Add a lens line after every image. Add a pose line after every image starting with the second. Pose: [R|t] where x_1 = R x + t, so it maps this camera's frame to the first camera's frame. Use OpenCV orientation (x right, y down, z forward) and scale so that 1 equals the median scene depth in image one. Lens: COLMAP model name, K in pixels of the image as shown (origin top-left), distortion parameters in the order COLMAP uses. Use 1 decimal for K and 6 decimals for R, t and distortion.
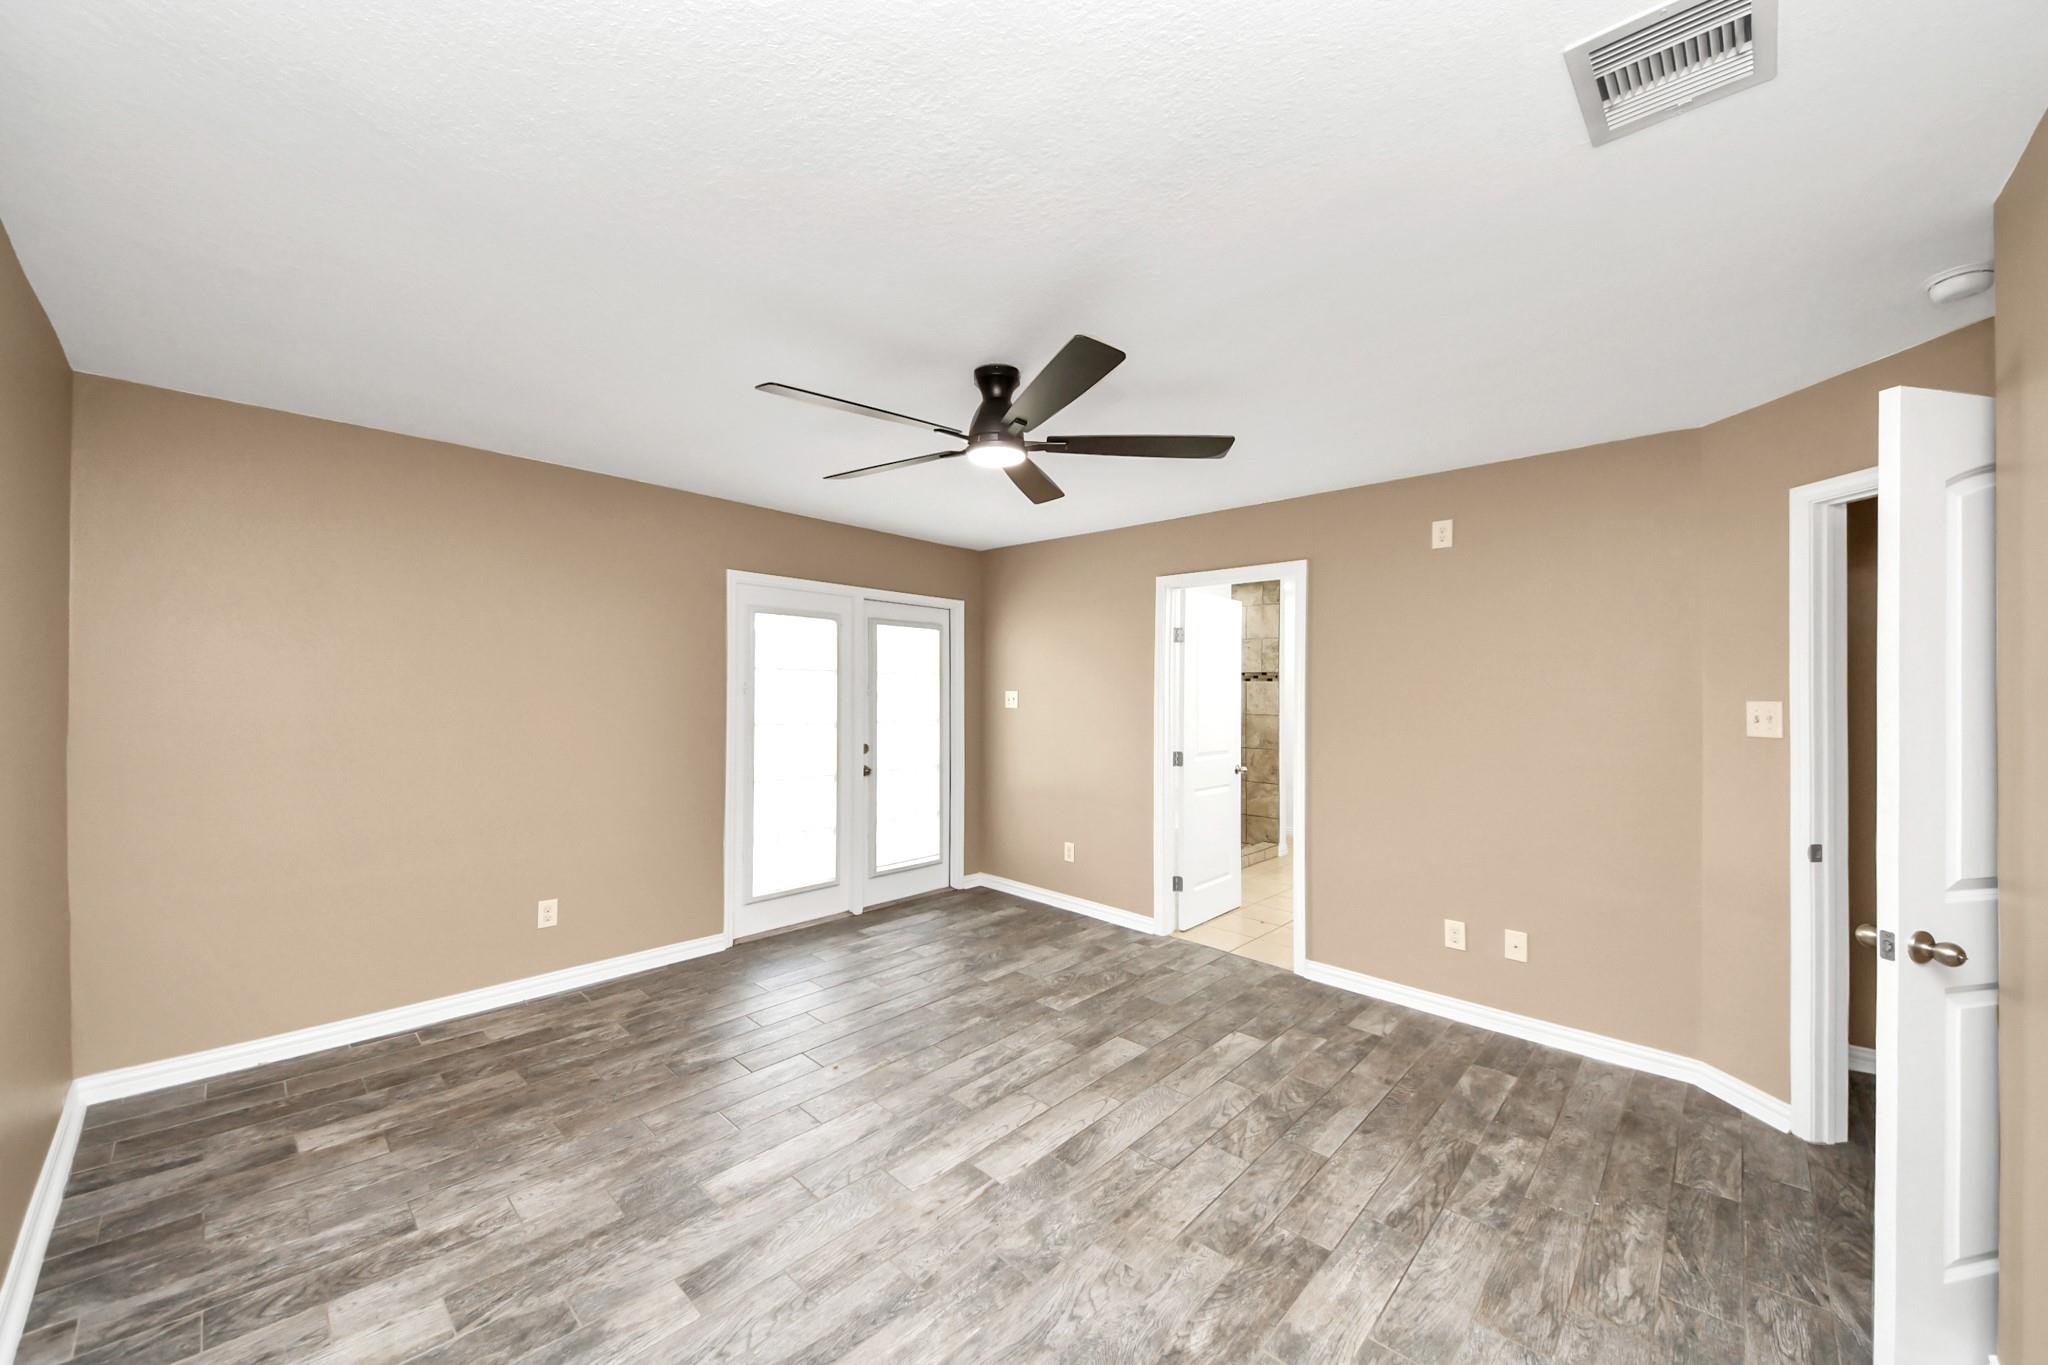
lens RADIAL K [[738.1, 0, 1029.1], [0, 738.1, 668.8], [0, 0, 1]] dist [0.019016, -0.011404]
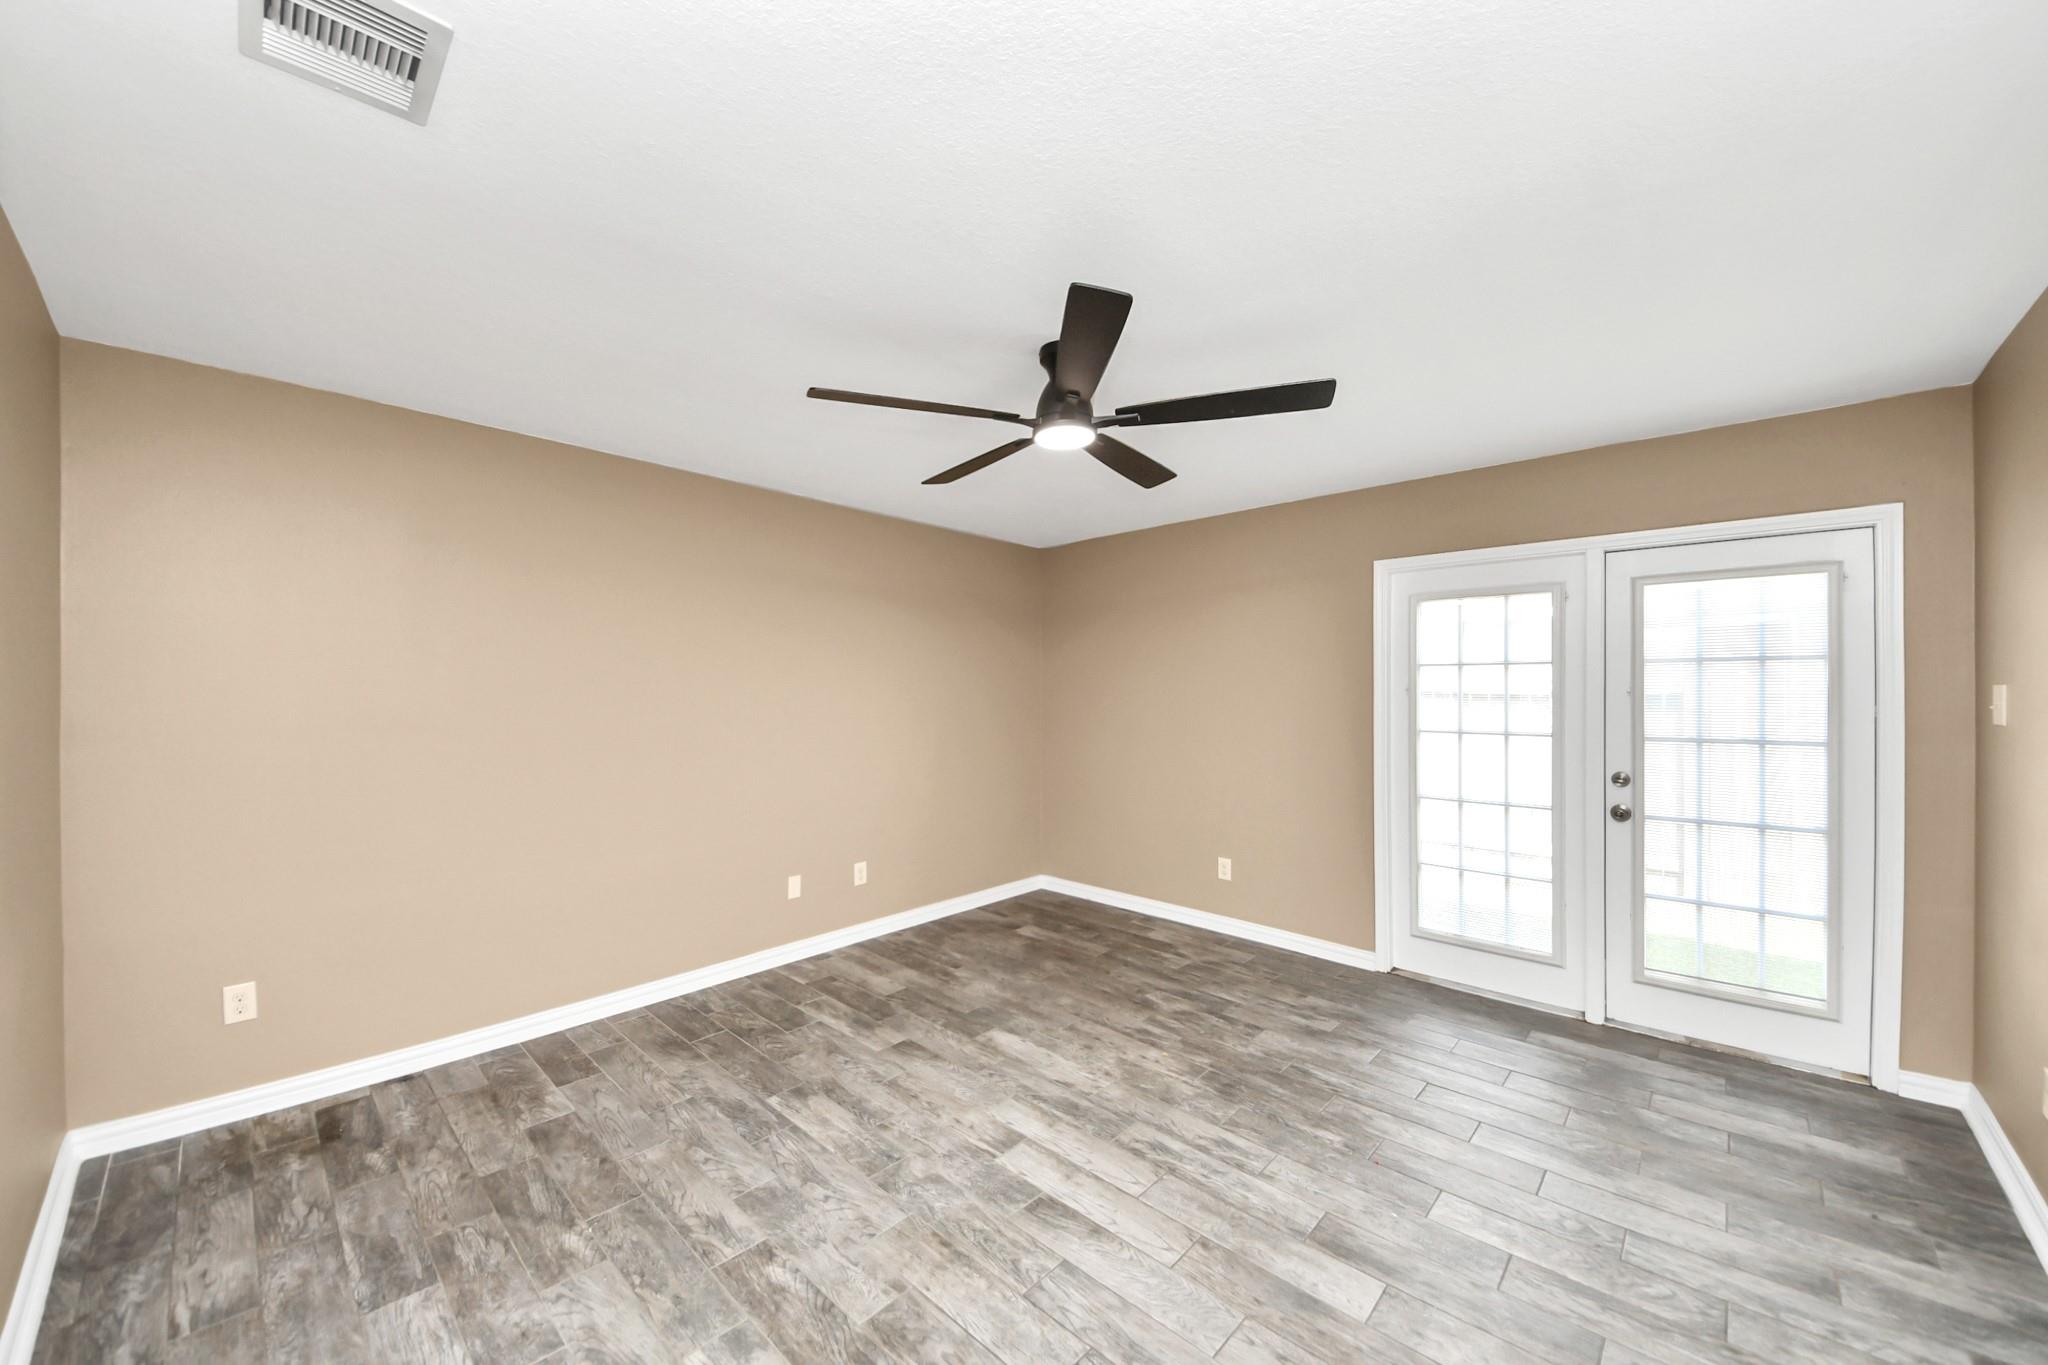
lens RADIAL K [[738.1, 0, 981.8], [0, 738.1, 660.4], [0, 0, 1]] dist [0.019016, -0.011404]
pose [[-0.008693, -0.049193, -0.998751, 0.857627], [0.023592, 0.998501, -0.049386, 0.043133], [0.999684, -0.023992, -0.007520, 0.840683]]
